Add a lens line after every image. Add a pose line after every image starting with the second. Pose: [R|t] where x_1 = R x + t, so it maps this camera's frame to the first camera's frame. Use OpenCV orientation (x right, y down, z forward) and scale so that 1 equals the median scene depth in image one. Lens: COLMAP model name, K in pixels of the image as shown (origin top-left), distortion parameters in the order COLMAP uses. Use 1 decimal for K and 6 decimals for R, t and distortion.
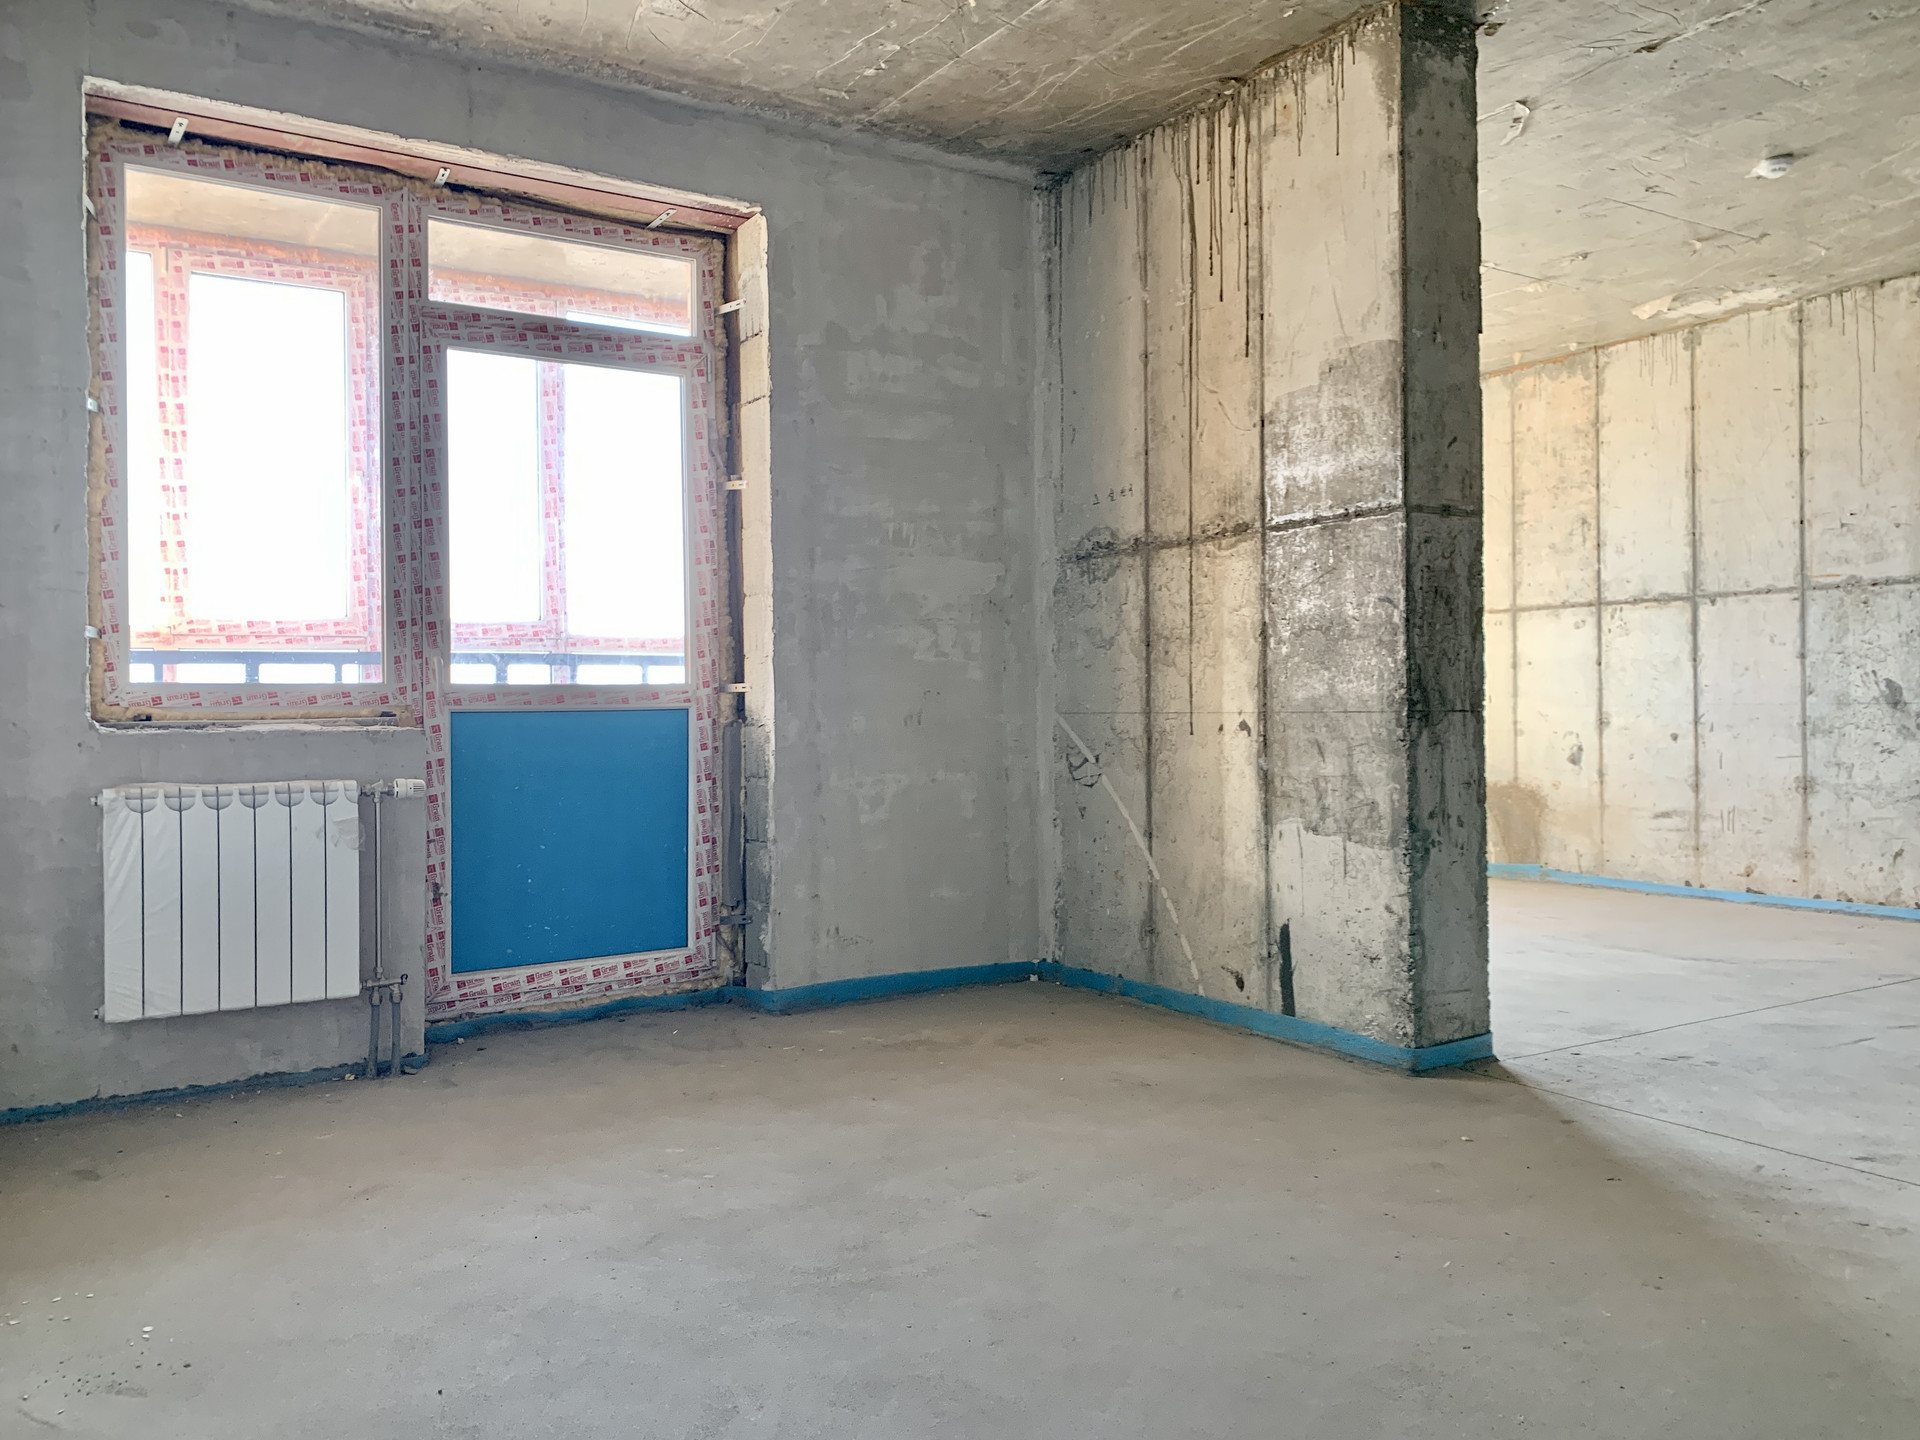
lens RADIAL K [[1444.3, 0, 927.0], [0, 1444.3, 700.0], [0, 0, 1]] dist [0.056055, -0.085344]
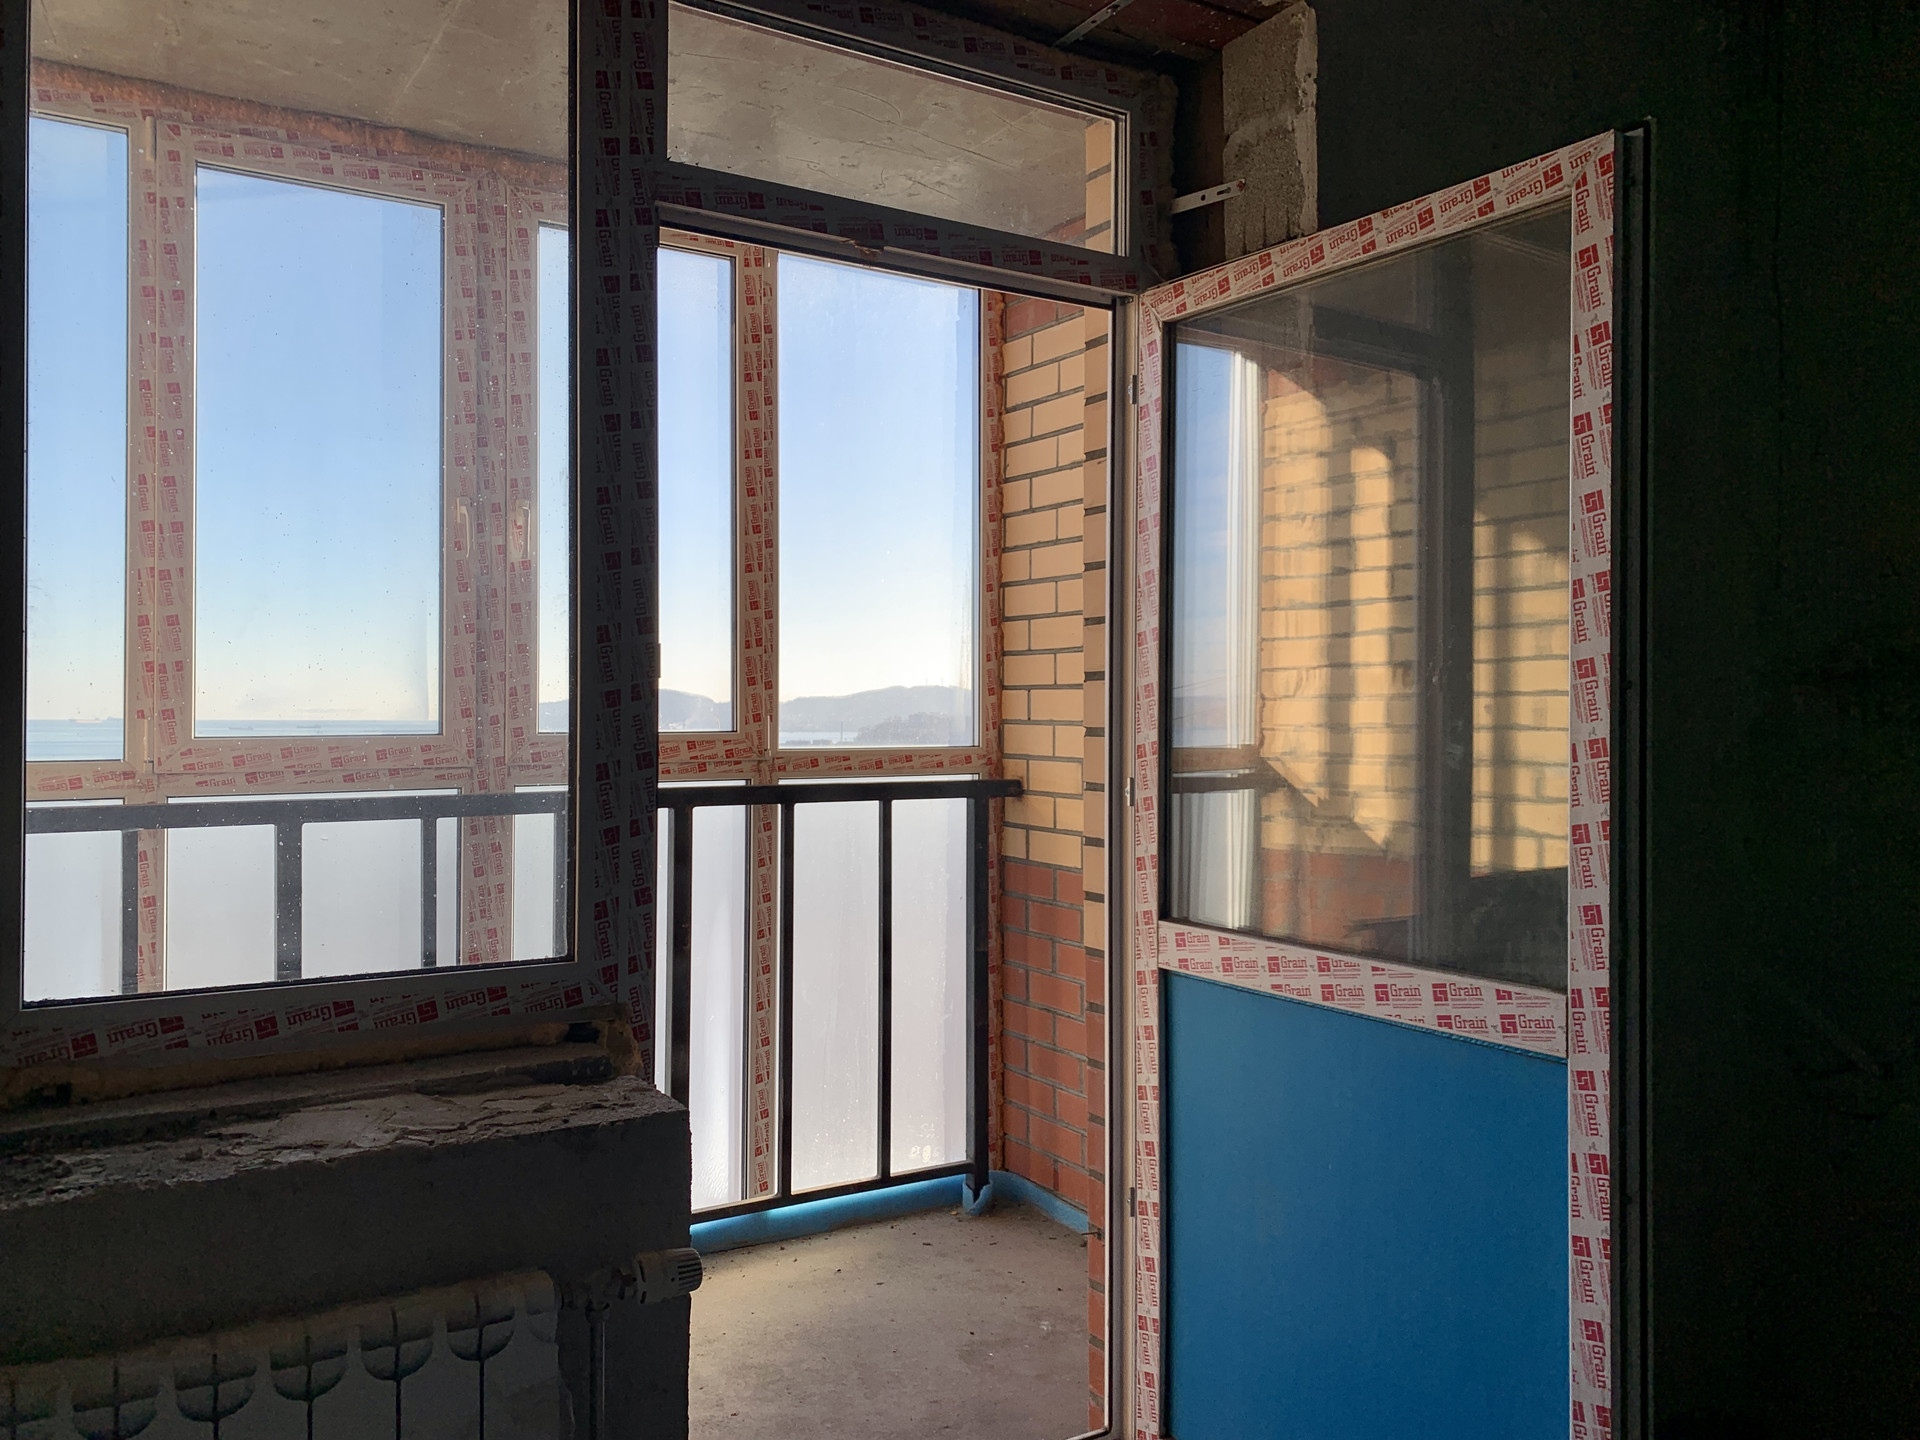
lens RADIAL K [[1452.6, 0, 912.0], [0, 1452.6, 714.4], [0, 0, 1]] dist [0.008258, -0.002241]
pose [[0.999701, 0.013623, -0.020309, -0.212577], [-0.013536, 0.999899, 0.004387, -0.080483], [0.020367, -0.004110, 0.999784, 0.442428]]
